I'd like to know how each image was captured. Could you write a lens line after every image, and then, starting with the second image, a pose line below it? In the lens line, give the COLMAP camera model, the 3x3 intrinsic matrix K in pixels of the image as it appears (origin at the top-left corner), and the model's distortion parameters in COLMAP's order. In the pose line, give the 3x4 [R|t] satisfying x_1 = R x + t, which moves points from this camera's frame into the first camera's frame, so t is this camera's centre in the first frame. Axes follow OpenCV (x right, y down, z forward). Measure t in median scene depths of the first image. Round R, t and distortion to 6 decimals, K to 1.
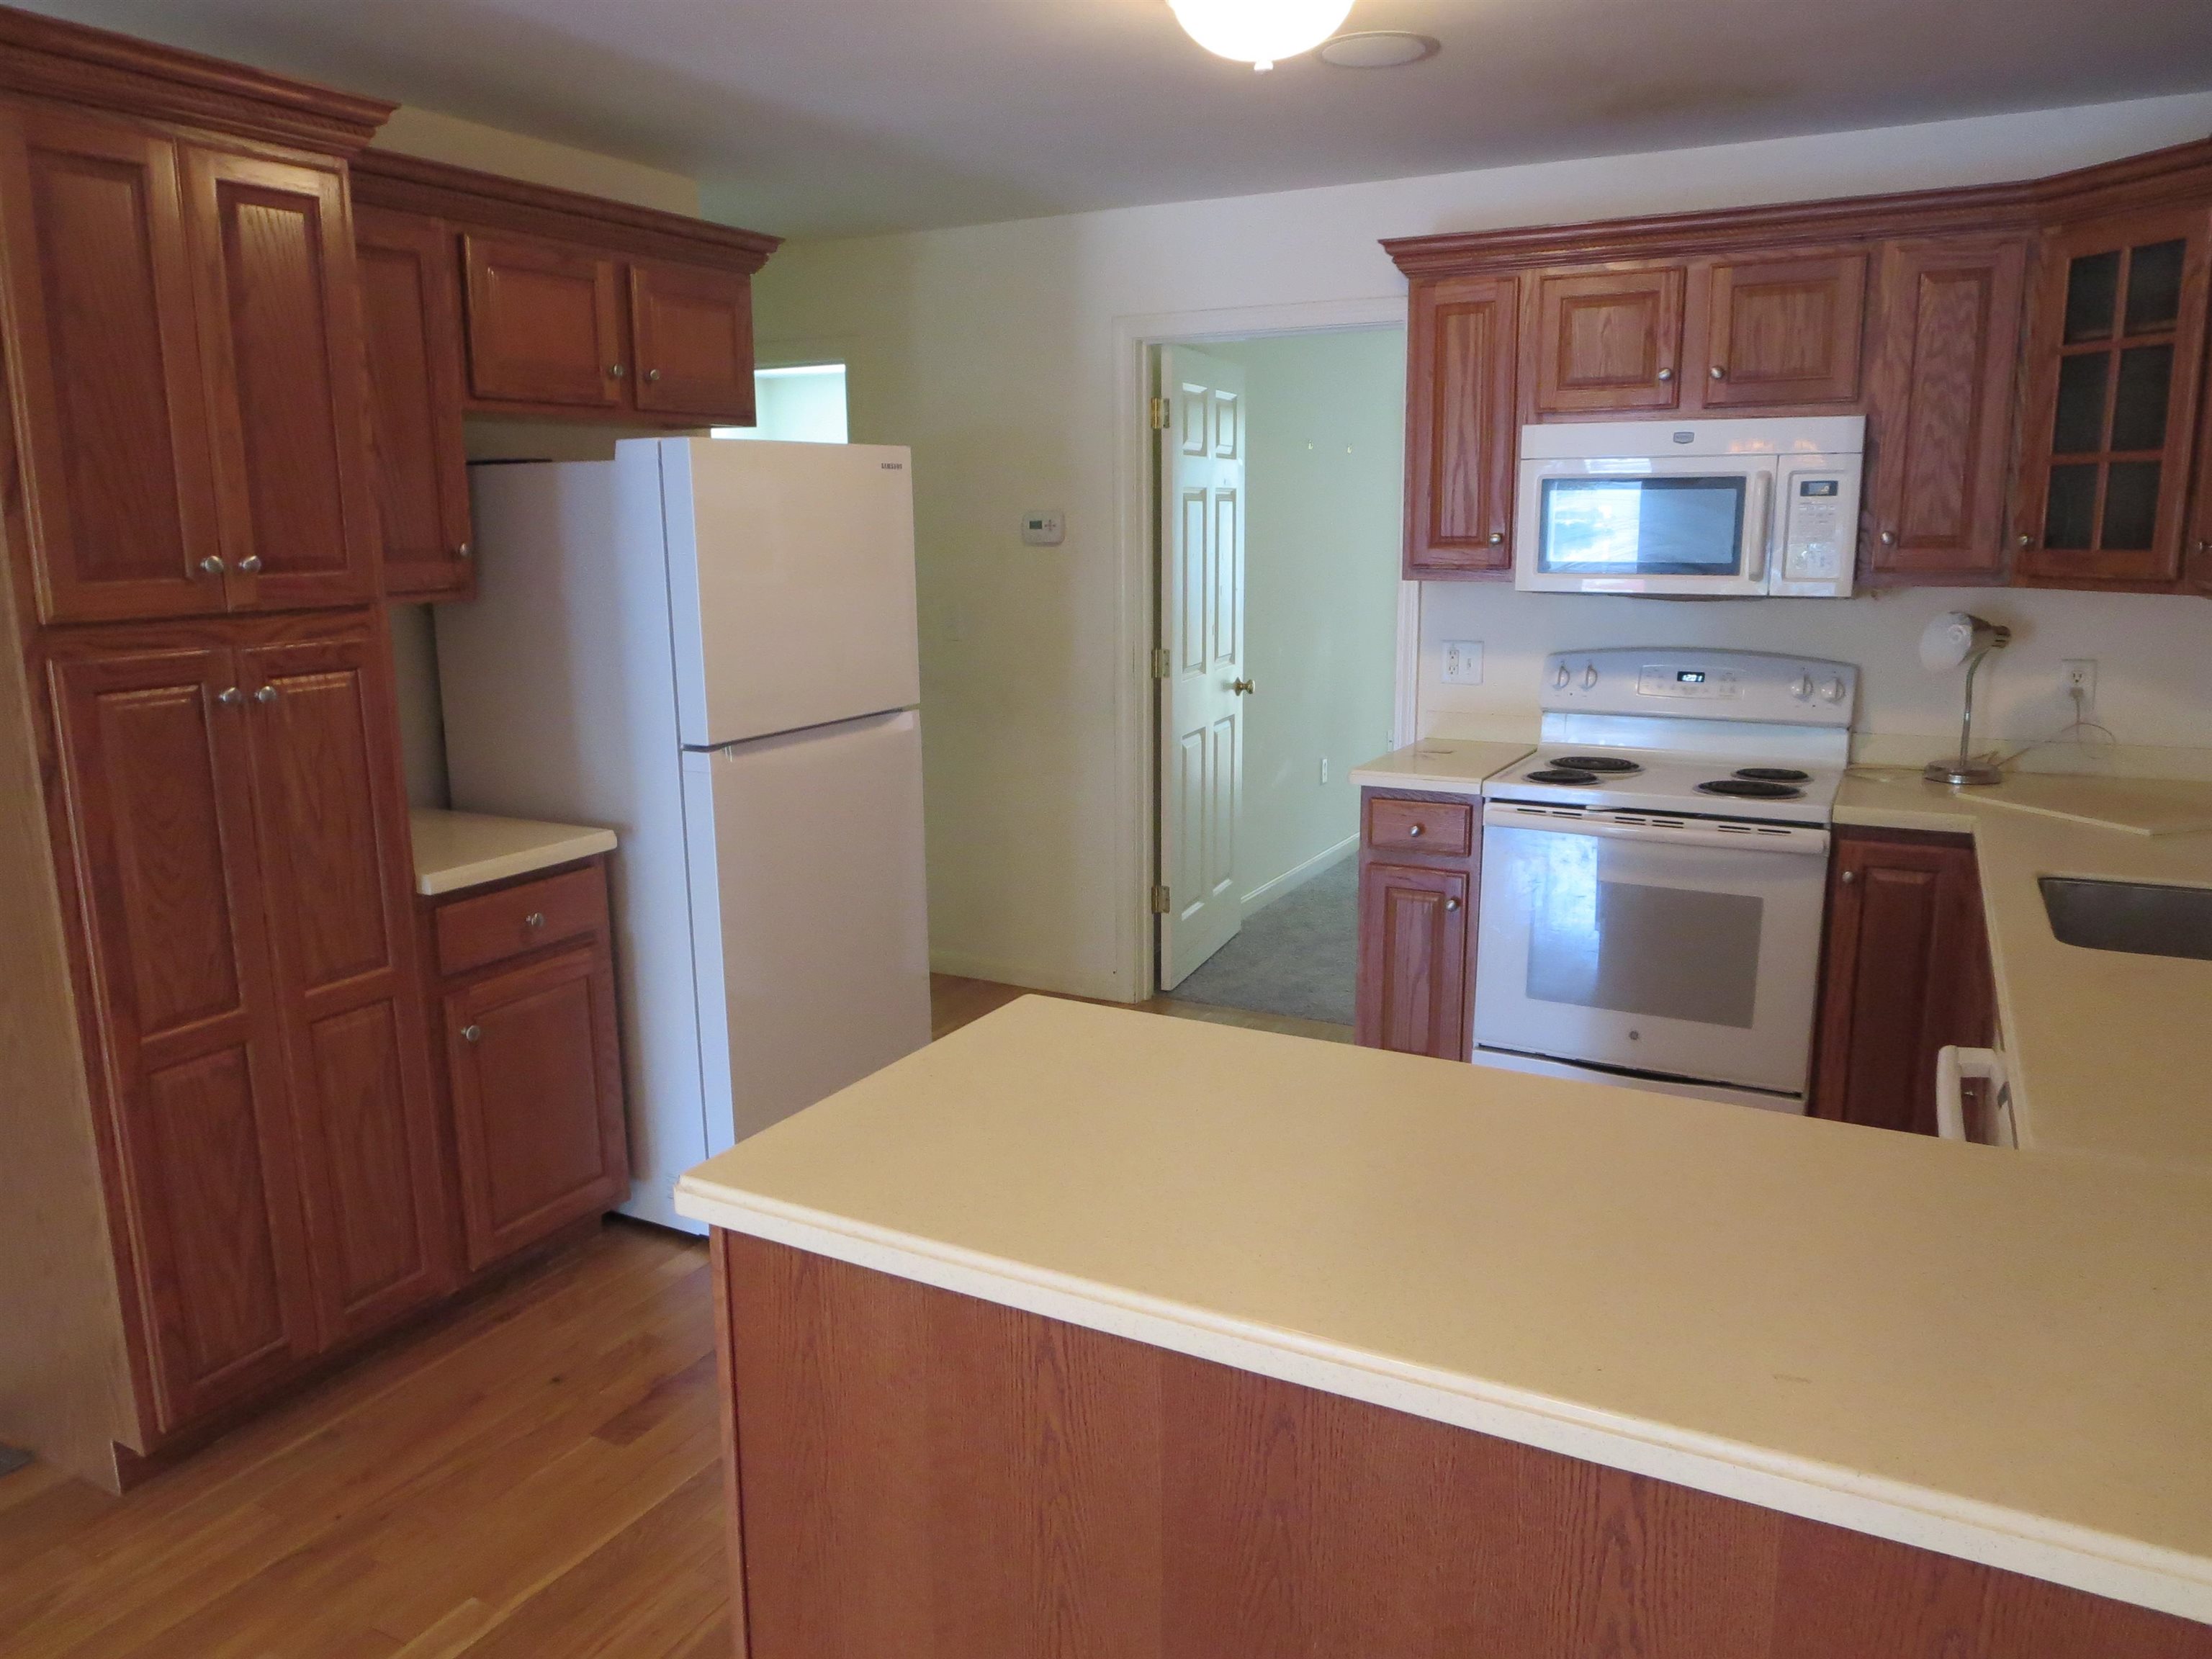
lens RADIAL K [[1572.9, 0, 1089.7], [0, 1572.9, 832.7], [0, 0, 1]] dist [-0.030080, 0.005963]
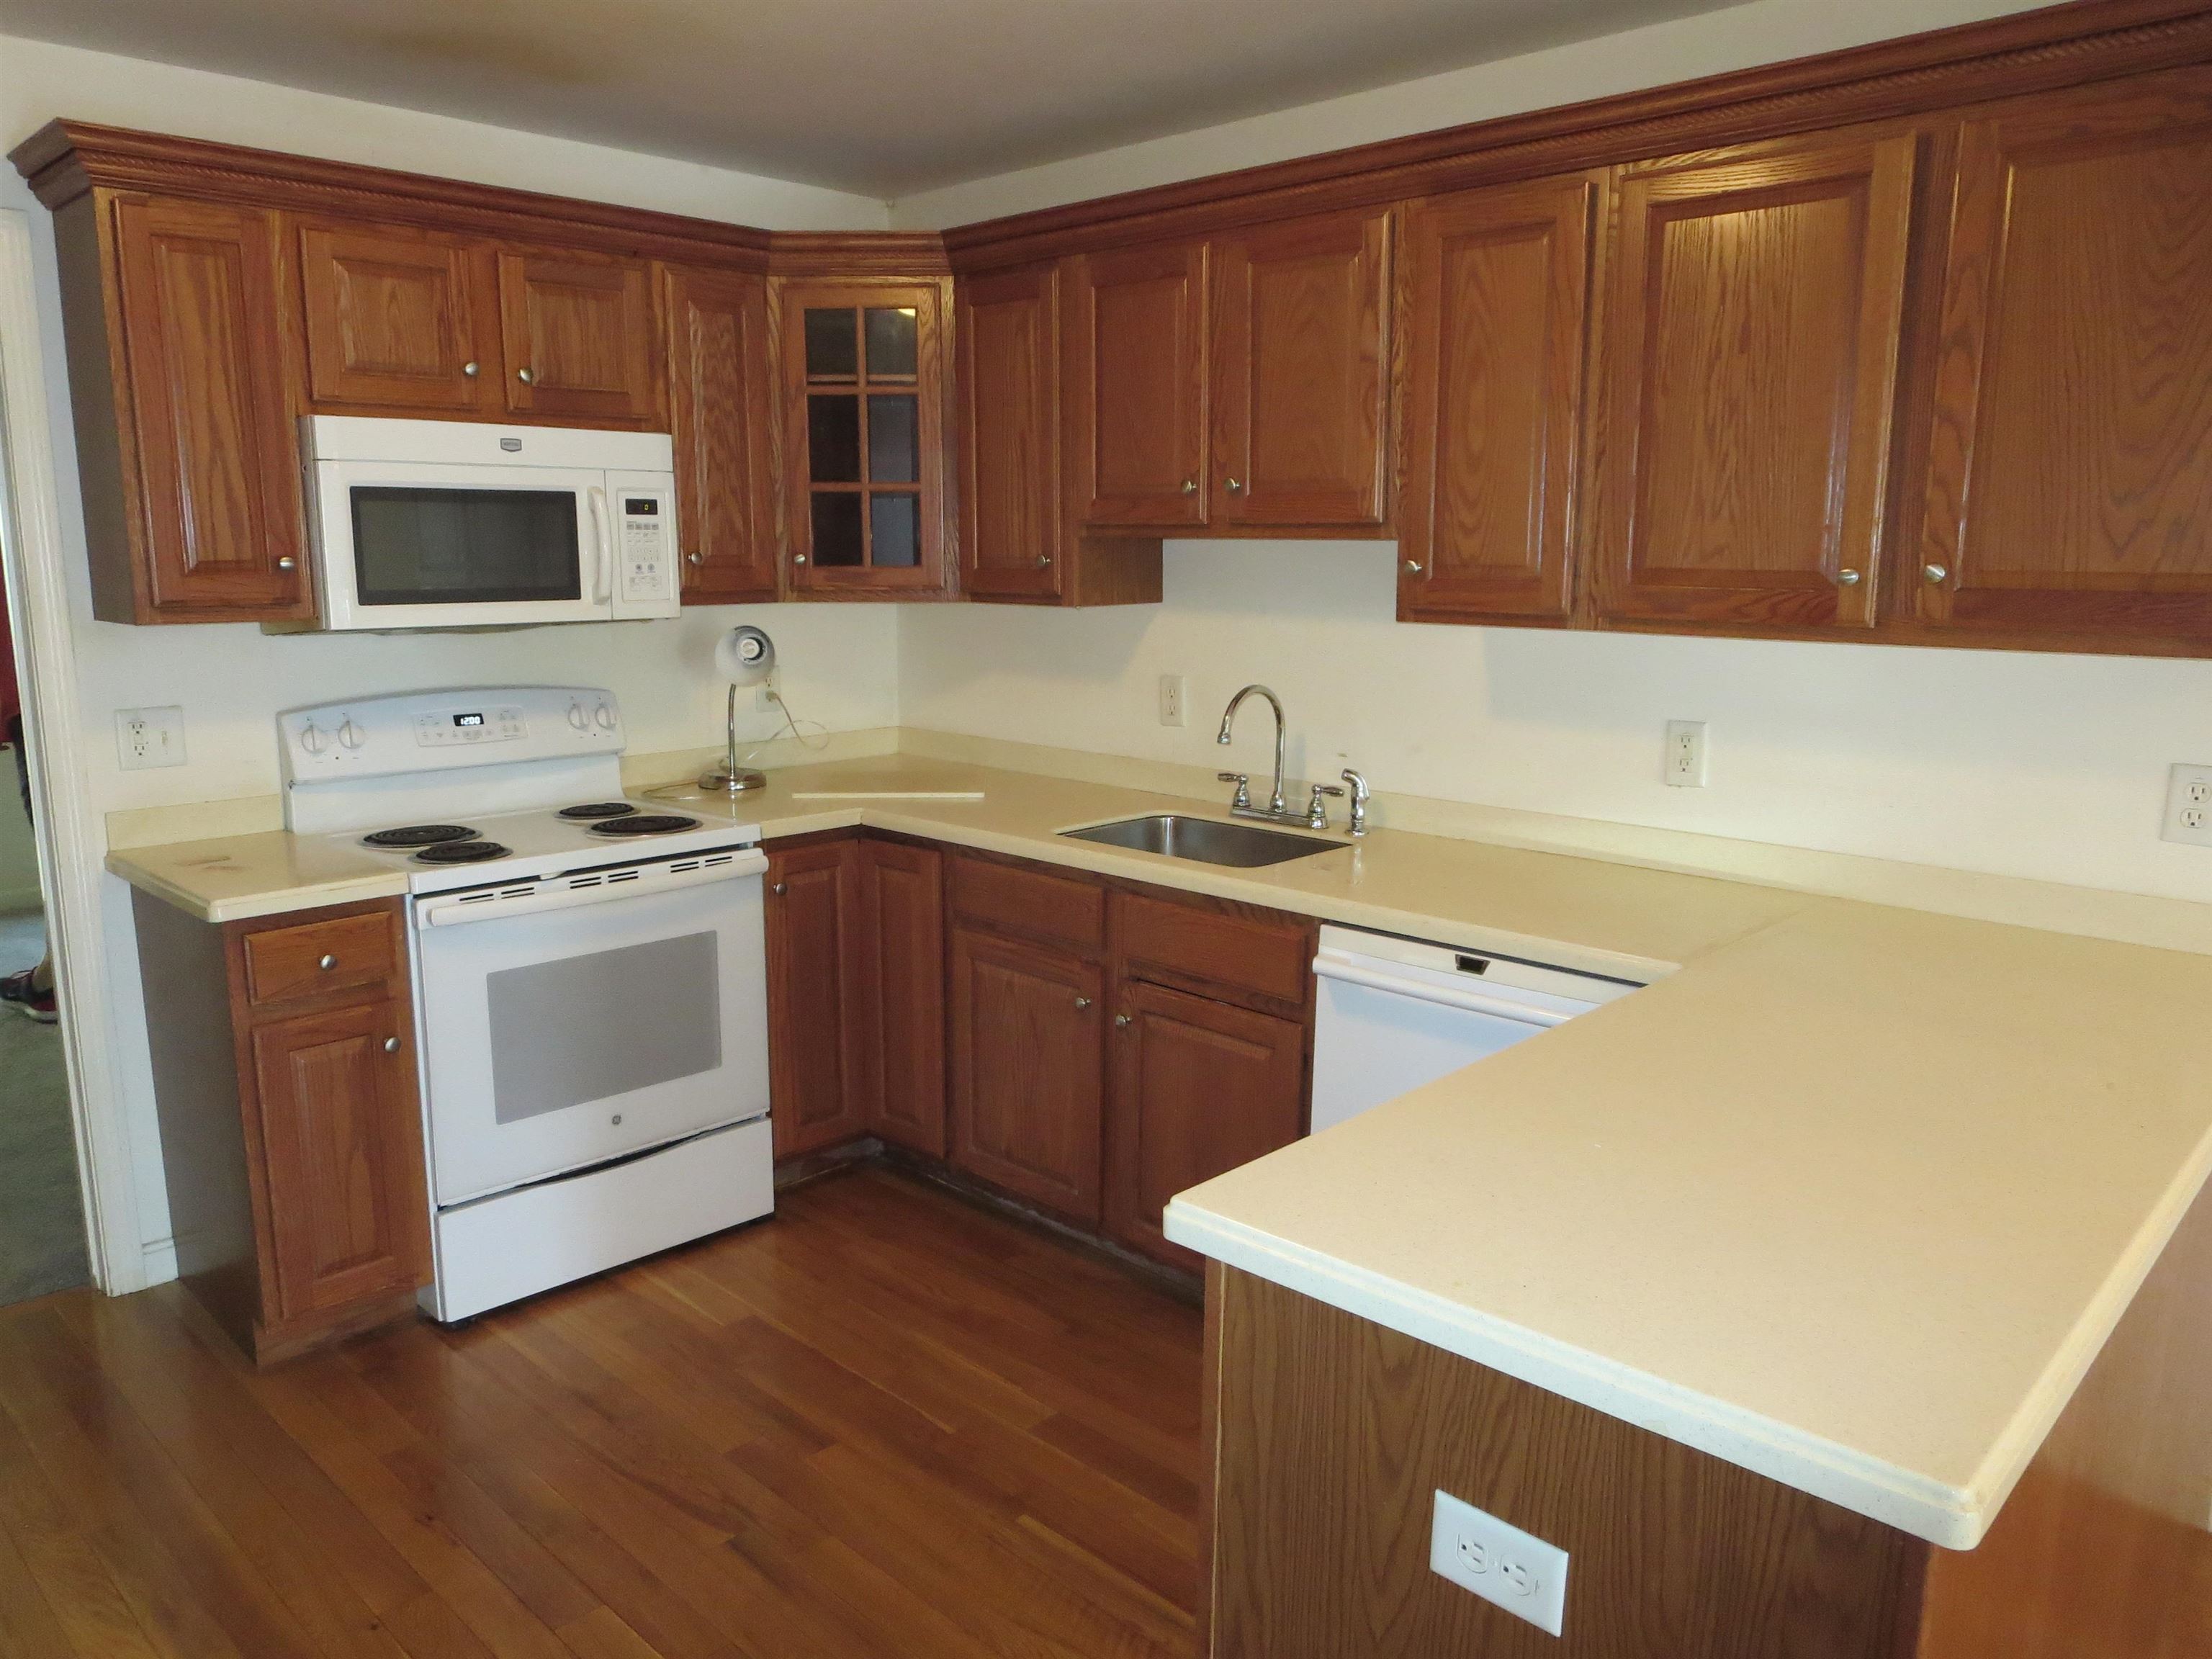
lens RADIAL K [[1572.9, 0, 1092.8], [0, 1572.9, 830.6], [0, 0, 1]] dist [-0.030080, 0.005963]
pose [[0.264658, -0.162861, 0.950491, -0.412700], [0.185035, 0.975898, 0.115693, -0.086145], [-0.946424, 0.145255, 0.288414, 0.486631]]
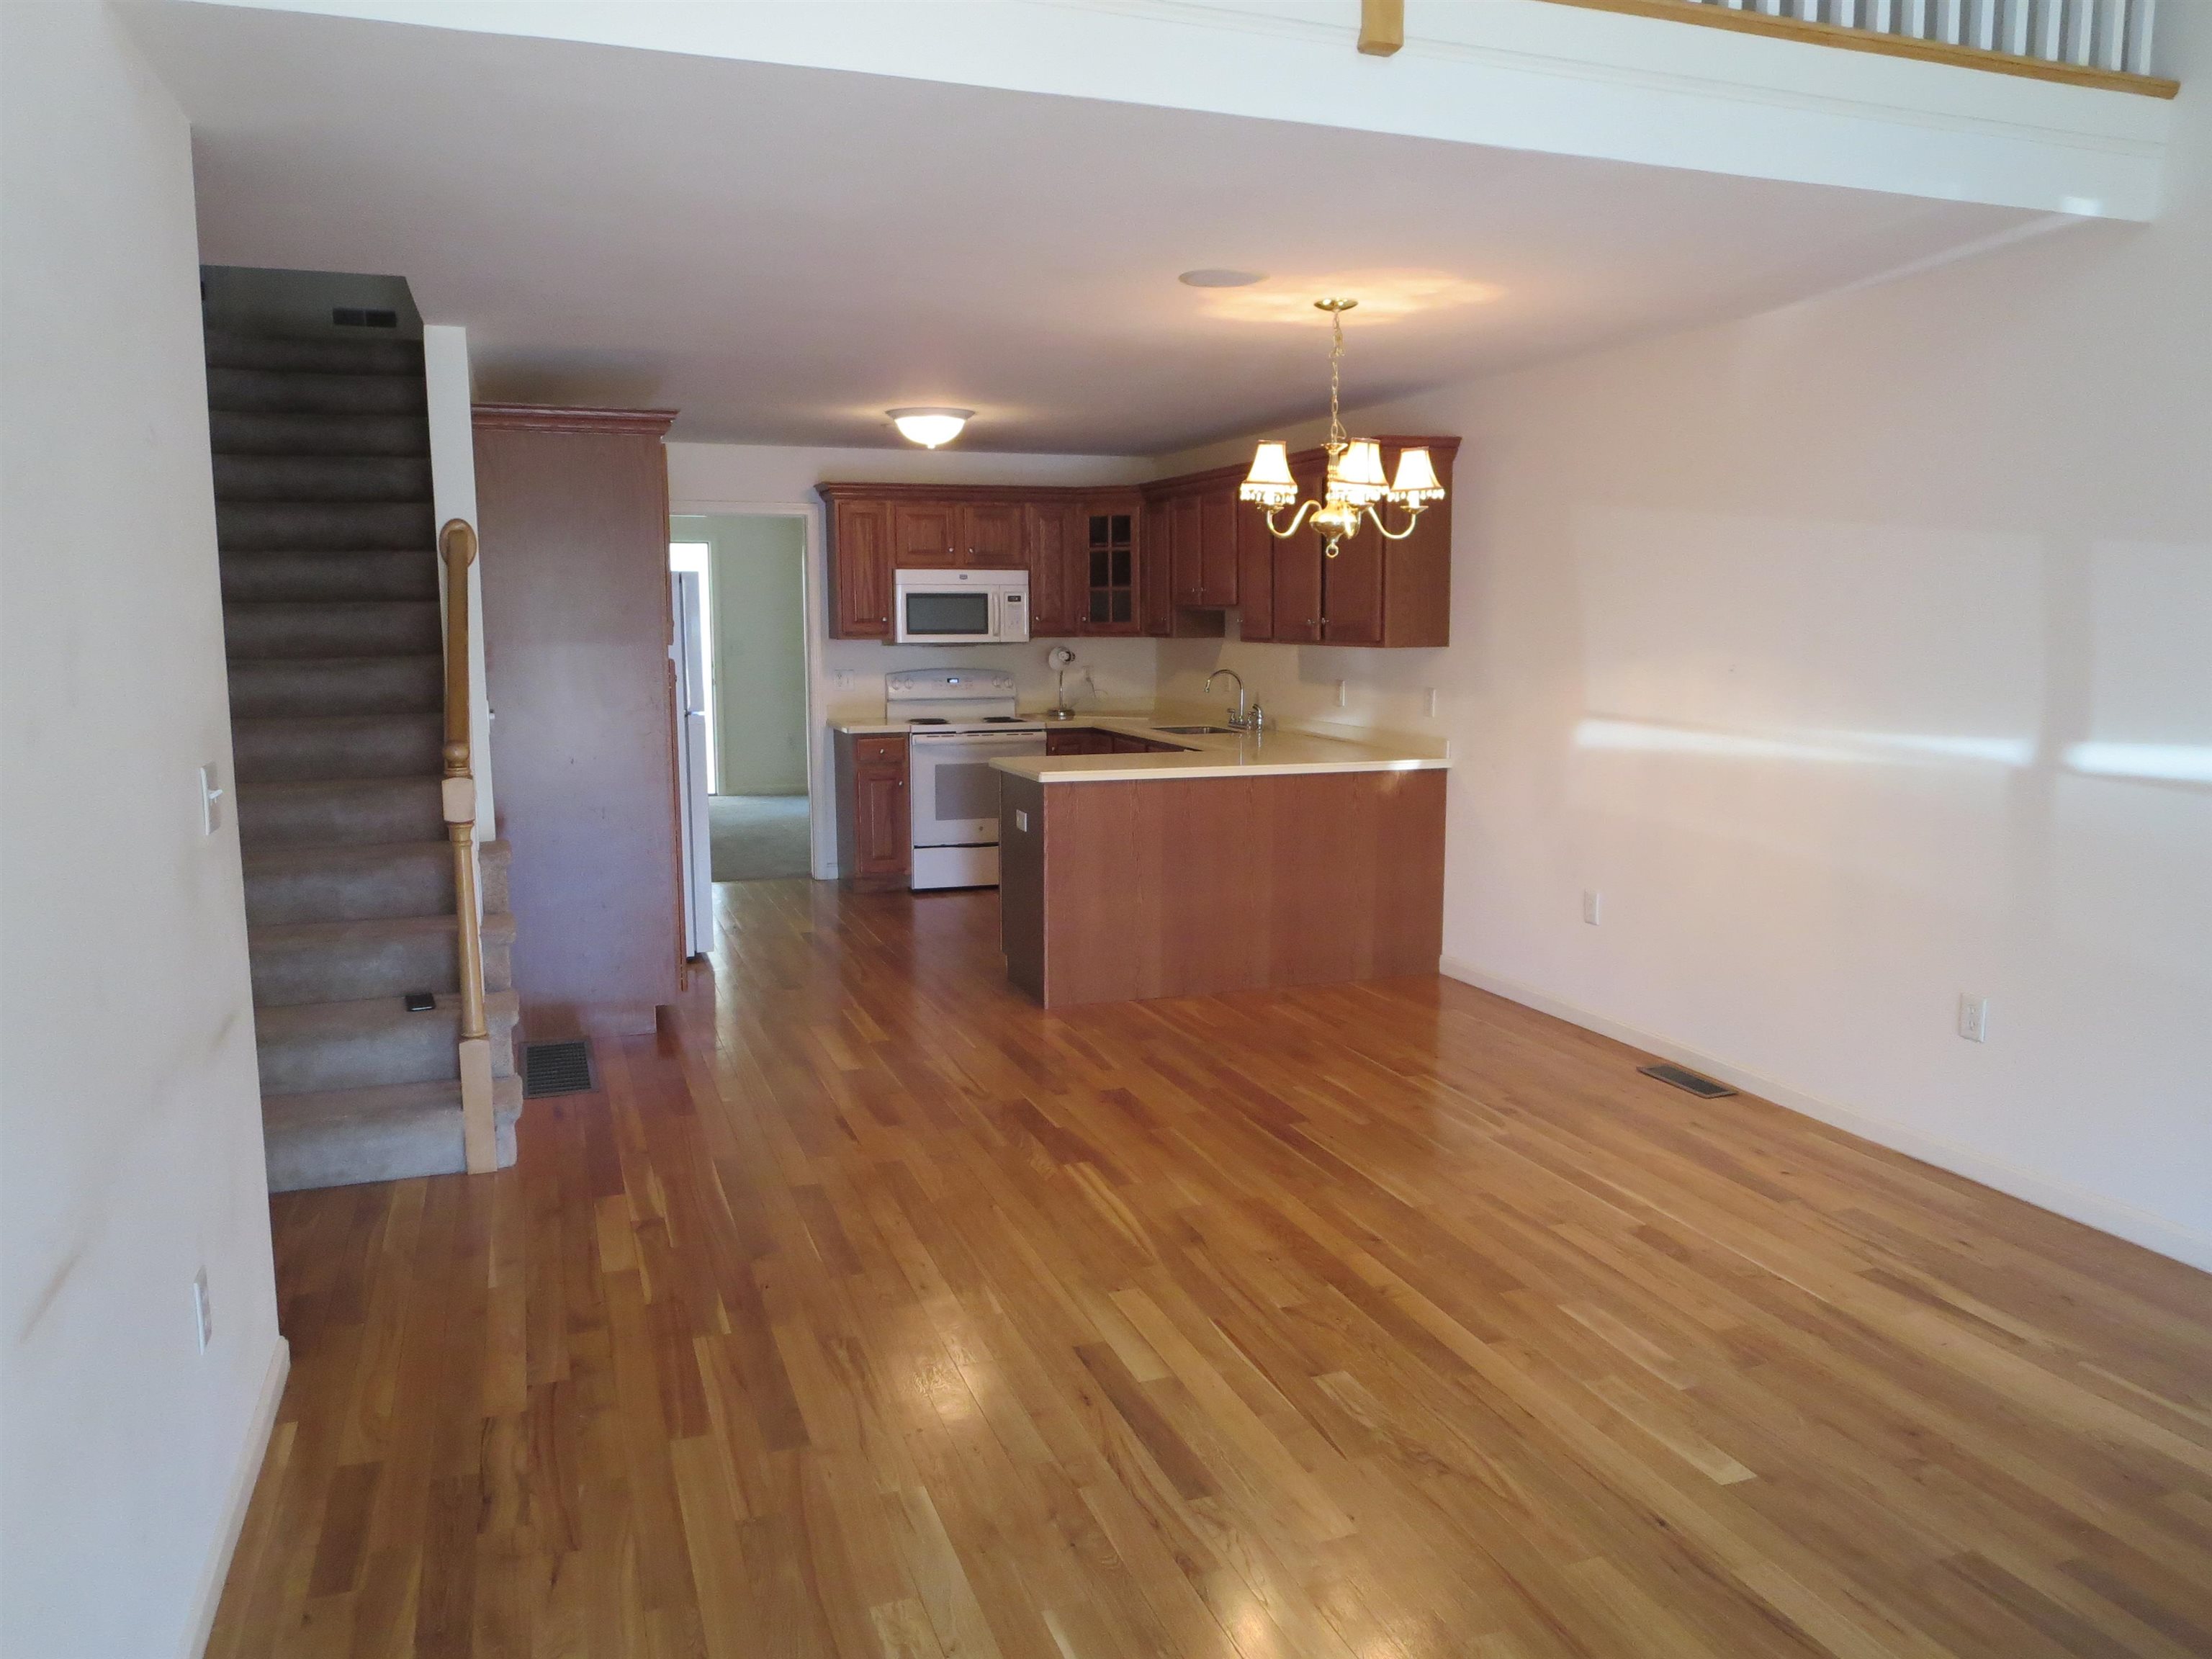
lens RADIAL K [[1572.9, 0, 1108.8], [0, 1572.9, 821.6], [0, 0, 1]] dist [-0.030080, 0.005963]
pose [[0.659755, -0.091564, 0.745881, -1.339207], [0.142789, 0.989741, -0.004802, 0.165312], [-0.737790, 0.109672, 0.666061, -0.744531]]
